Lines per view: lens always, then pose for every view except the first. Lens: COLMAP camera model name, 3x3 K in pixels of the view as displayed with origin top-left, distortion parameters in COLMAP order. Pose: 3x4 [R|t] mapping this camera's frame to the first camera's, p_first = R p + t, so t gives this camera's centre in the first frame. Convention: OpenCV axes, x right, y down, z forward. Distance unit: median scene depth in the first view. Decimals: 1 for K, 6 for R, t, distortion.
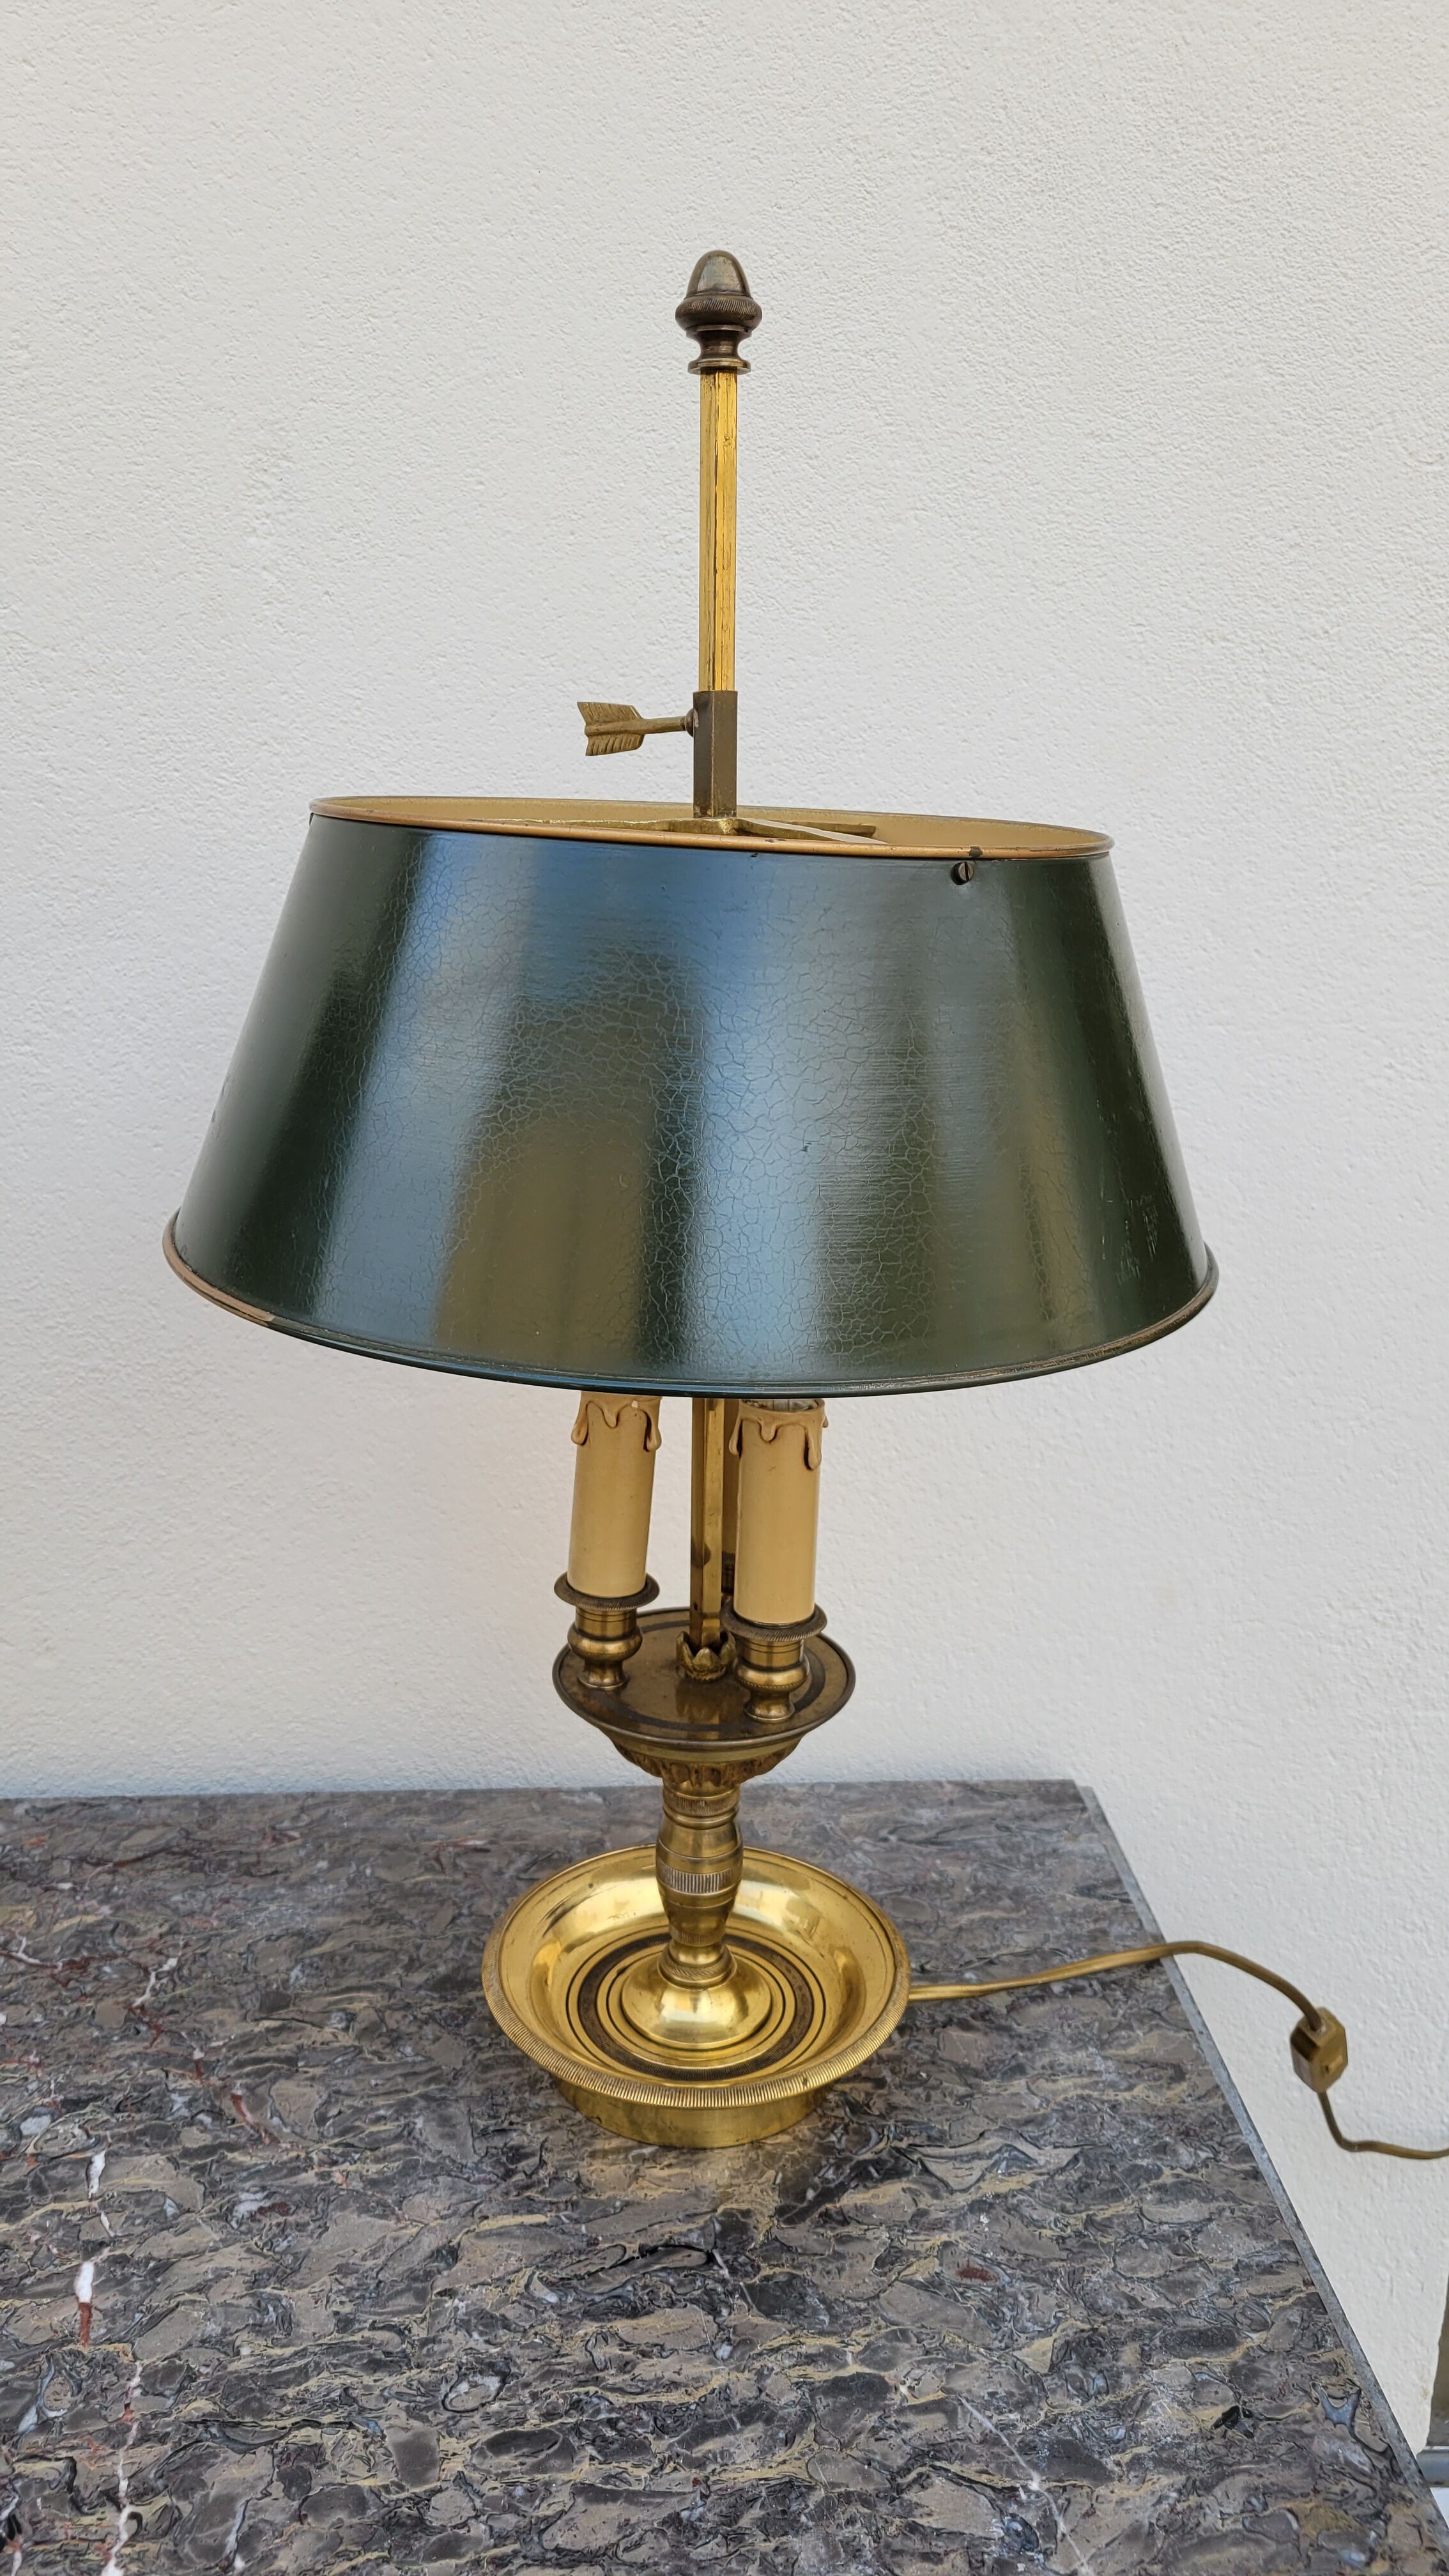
lens RADIAL K [[1991.8, 0, 748.4], [0, 1991.8, 1253.6], [0, 0, 1]] dist [0.033410, -0.032975]
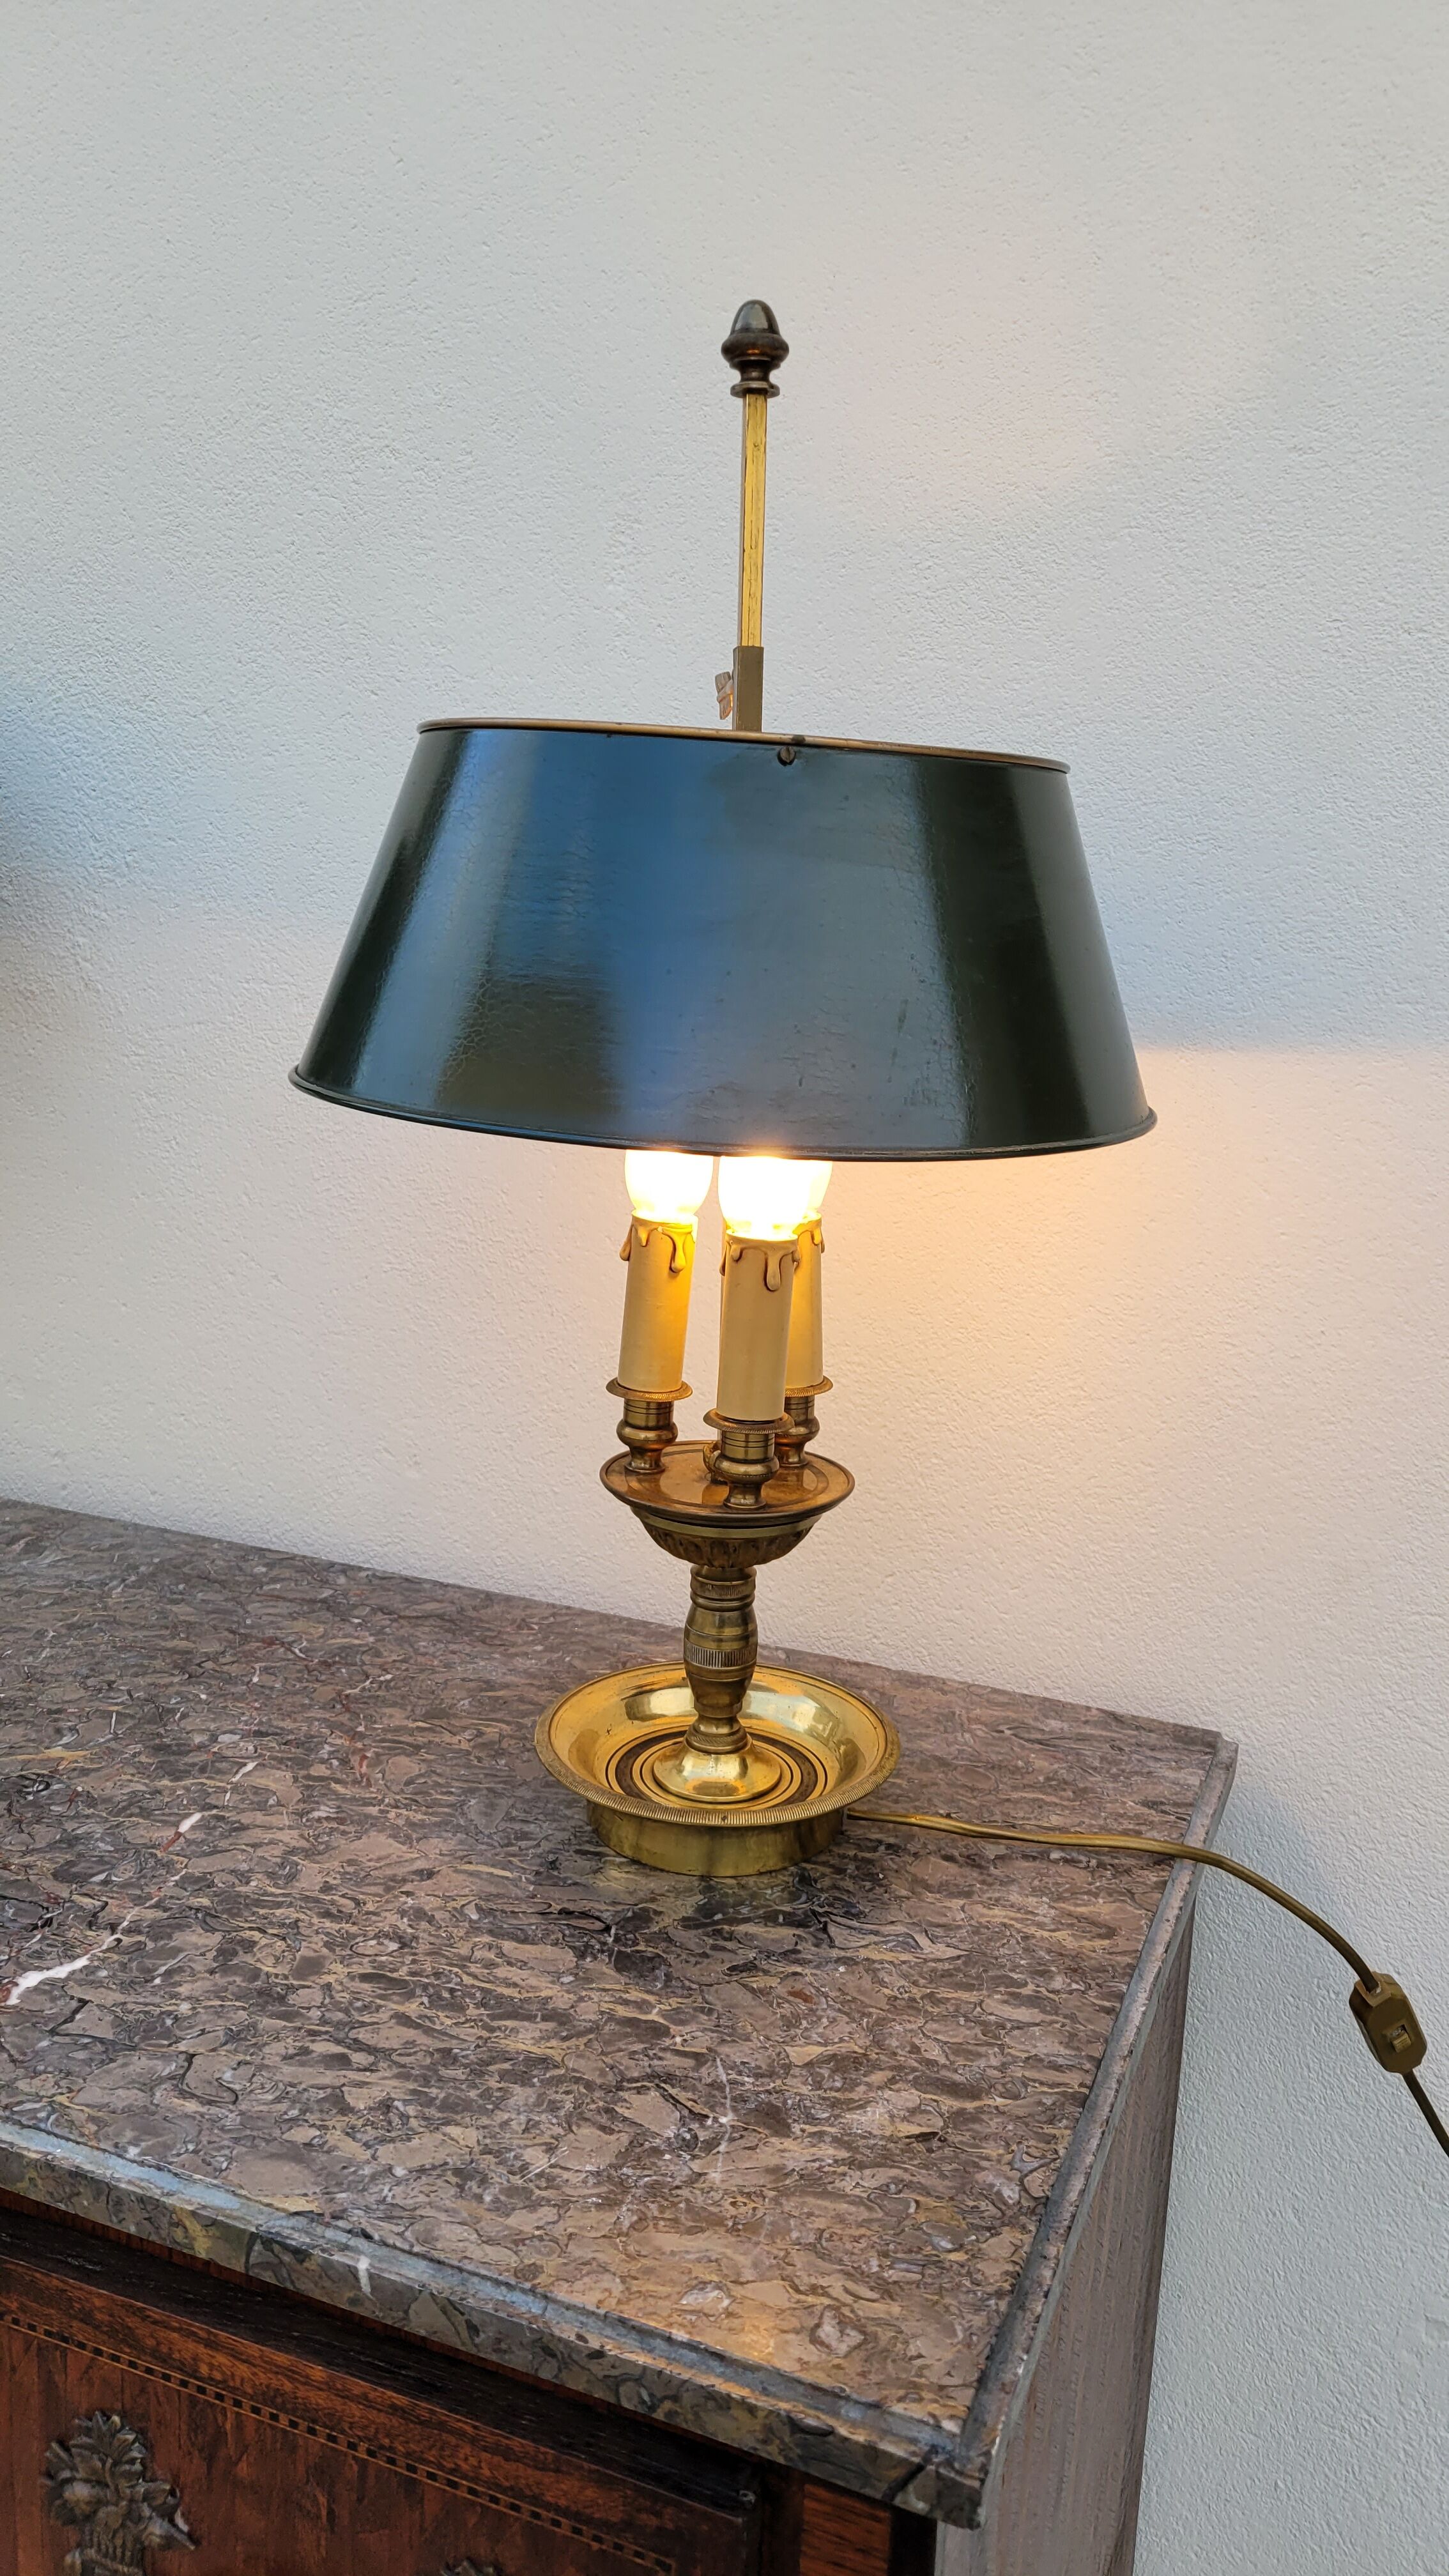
lens RADIAL K [[1991.8, 0, 746.9], [0, 1991.8, 1274.6], [0, 0, 1]] dist [0.033410, -0.032975]
pose [[0.892474, 0.096065, -0.440750, 0.515526], [-0.128275, 0.990771, -0.043798, 0.145041], [0.432475, 0.095626, 0.896561, -0.072484]]
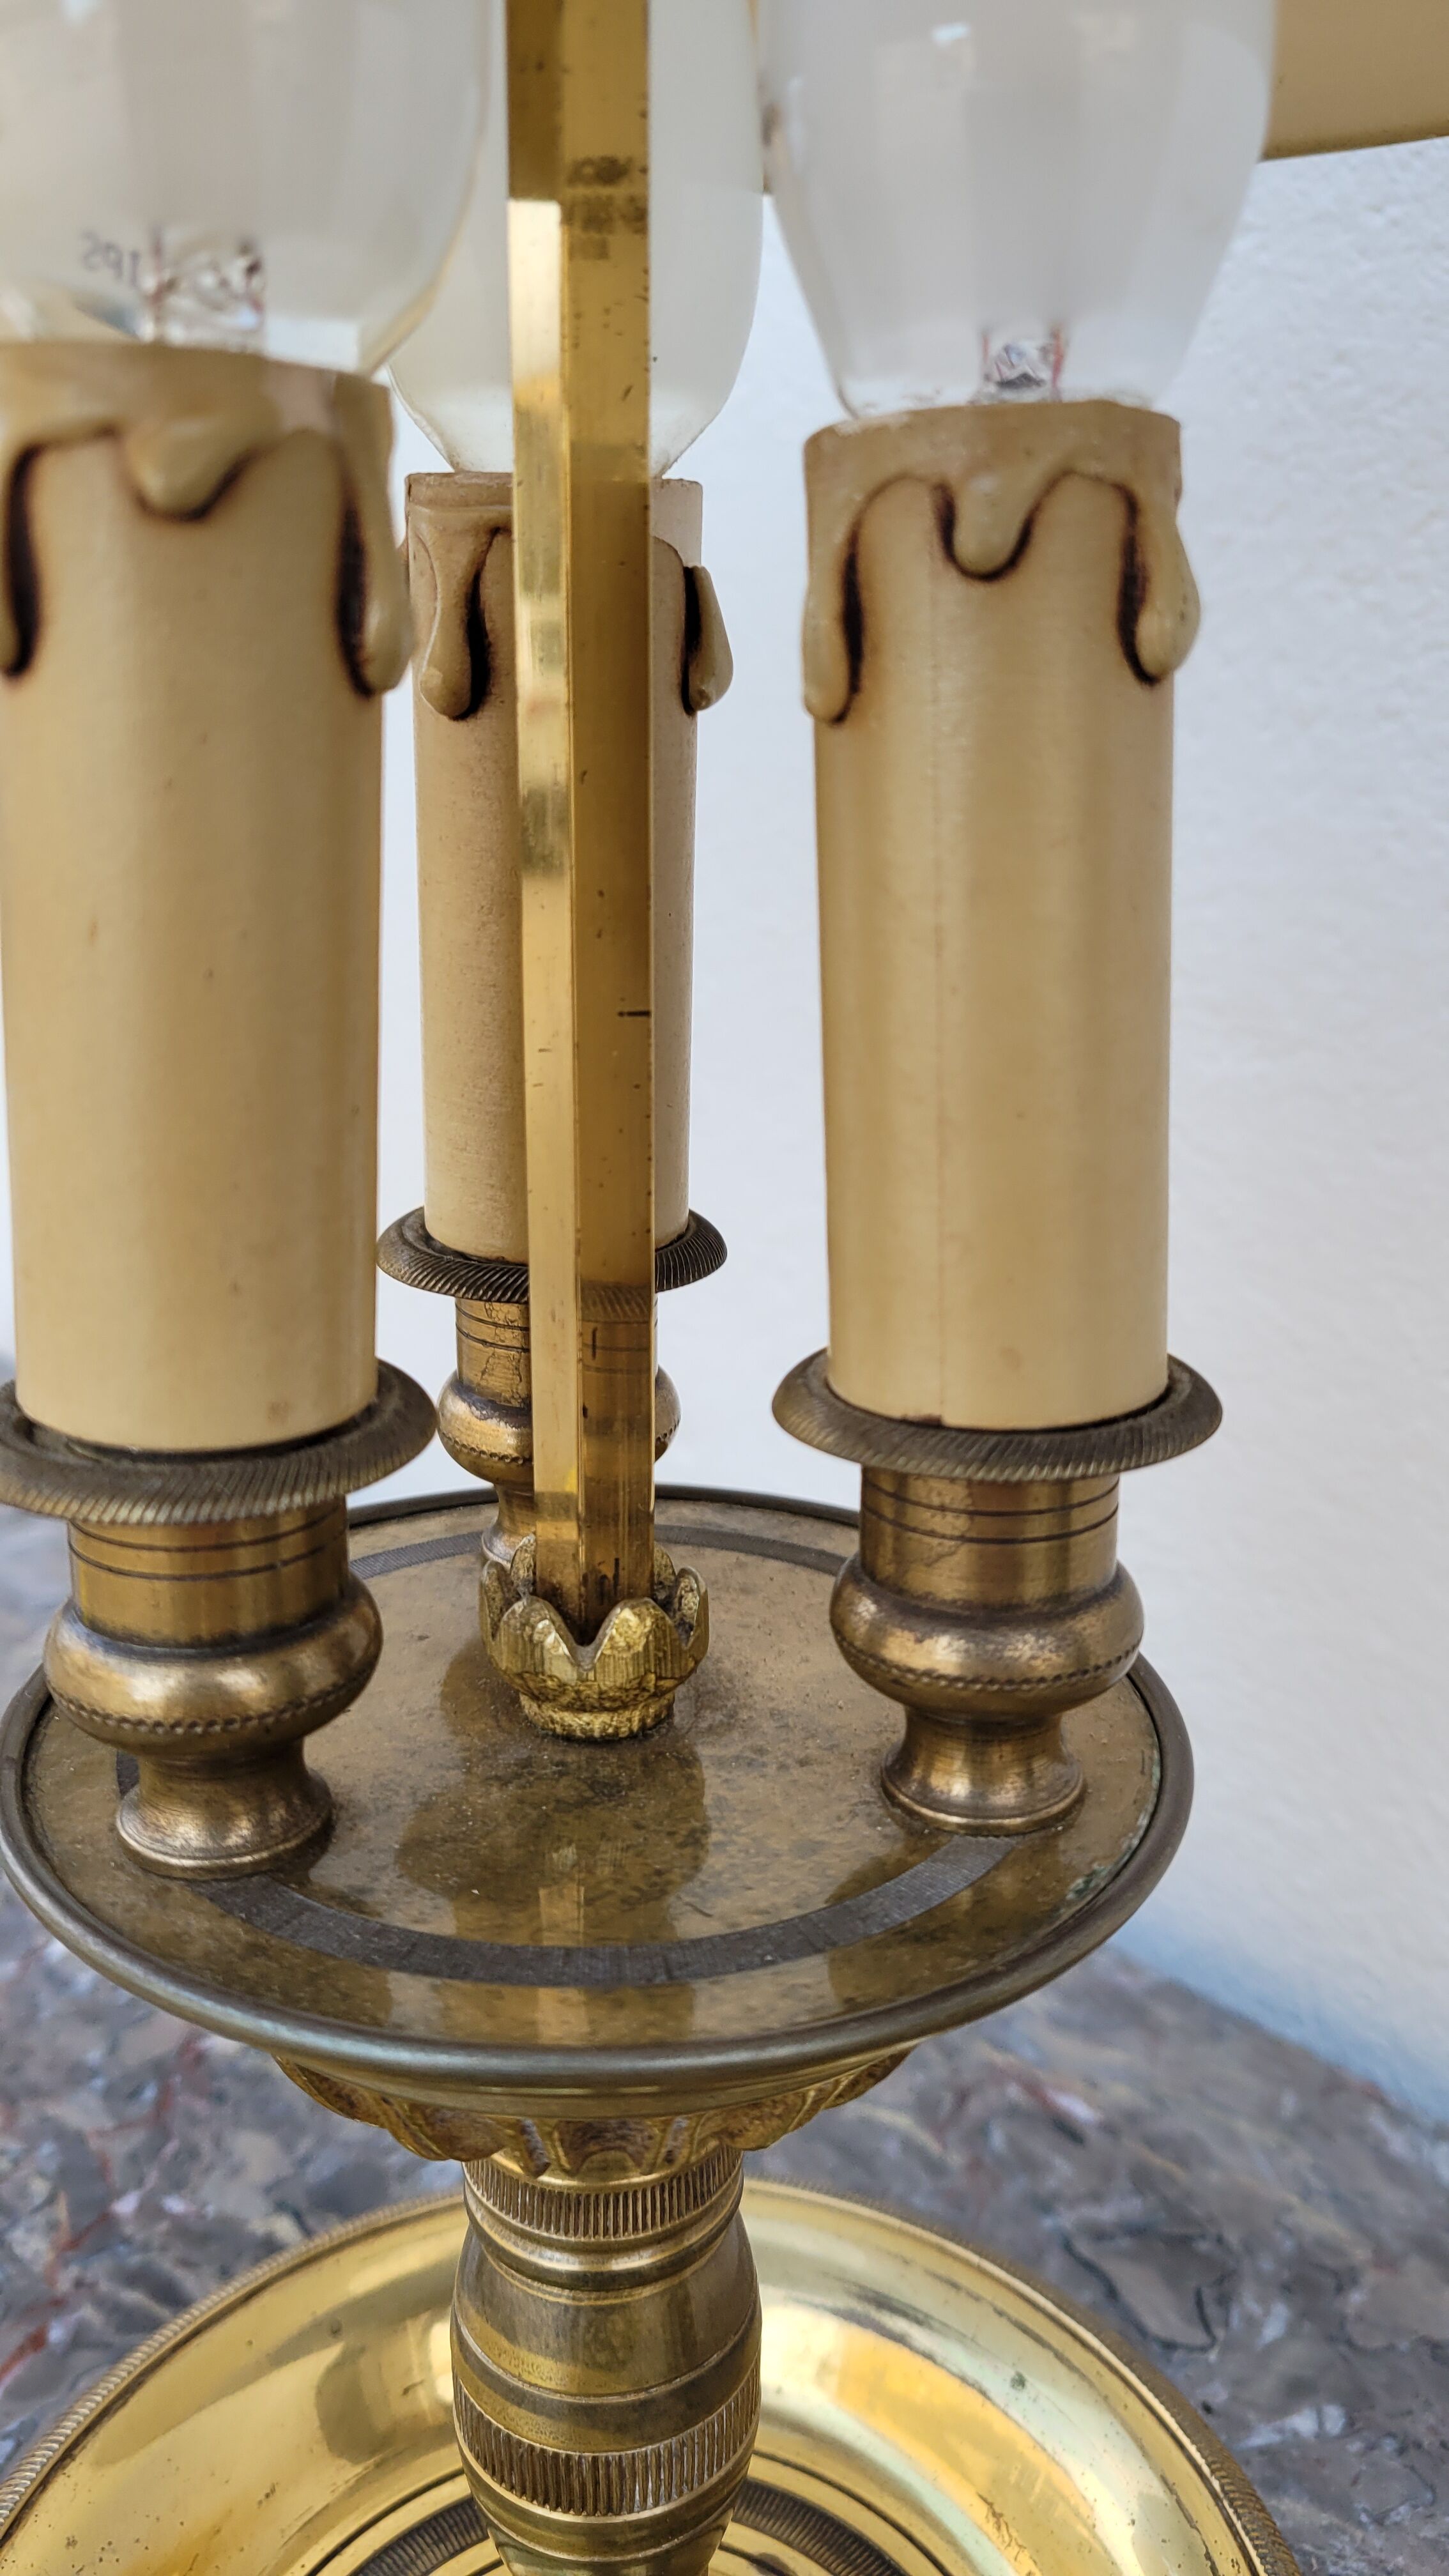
lens RADIAL K [[1991.8, 0, 735.1], [0, 1991.8, 1305.5], [0, 0, 1]] dist [0.033410, -0.032975]
pose [[0.622252, 0.197016, -0.757619, 0.126159], [-0.194327, 0.976393, 0.094301, 0.138150], [0.758314, 0.088547, 0.645848, 0.846421]]
